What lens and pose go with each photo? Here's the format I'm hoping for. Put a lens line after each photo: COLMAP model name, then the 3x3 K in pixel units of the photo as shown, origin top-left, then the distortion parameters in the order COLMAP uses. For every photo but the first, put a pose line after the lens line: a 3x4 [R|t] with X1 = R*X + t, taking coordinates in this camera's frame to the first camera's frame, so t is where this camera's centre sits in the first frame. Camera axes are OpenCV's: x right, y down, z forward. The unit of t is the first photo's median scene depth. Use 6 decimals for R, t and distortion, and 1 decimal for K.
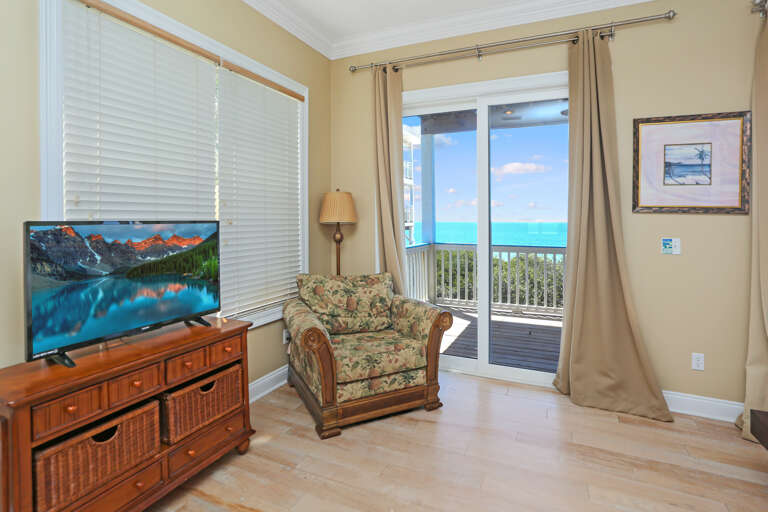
lens RADIAL K [[354.0, 0, 369.2], [0, 354.0, 218.9], [0, 0, 1]] dist [-0.036633, 0.000336]
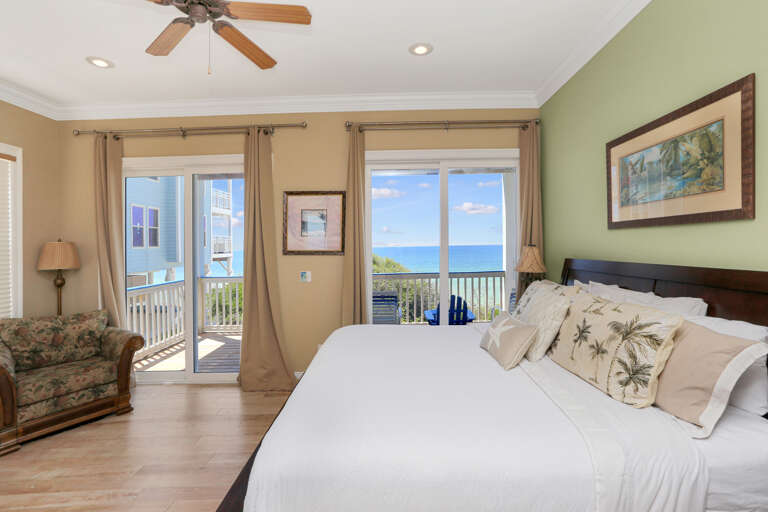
lens RADIAL K [[369.3, 0, 383.5], [0, 369.3, 234.3], [0, 0, 1]] dist [-0.030088, 0.019870]
pose [[0.923006, -0.018280, 0.384352, 0.555868], [0.026271, 0.999534, -0.015550, -0.071286], [-0.383889, 0.024450, 0.923056, -0.625929]]
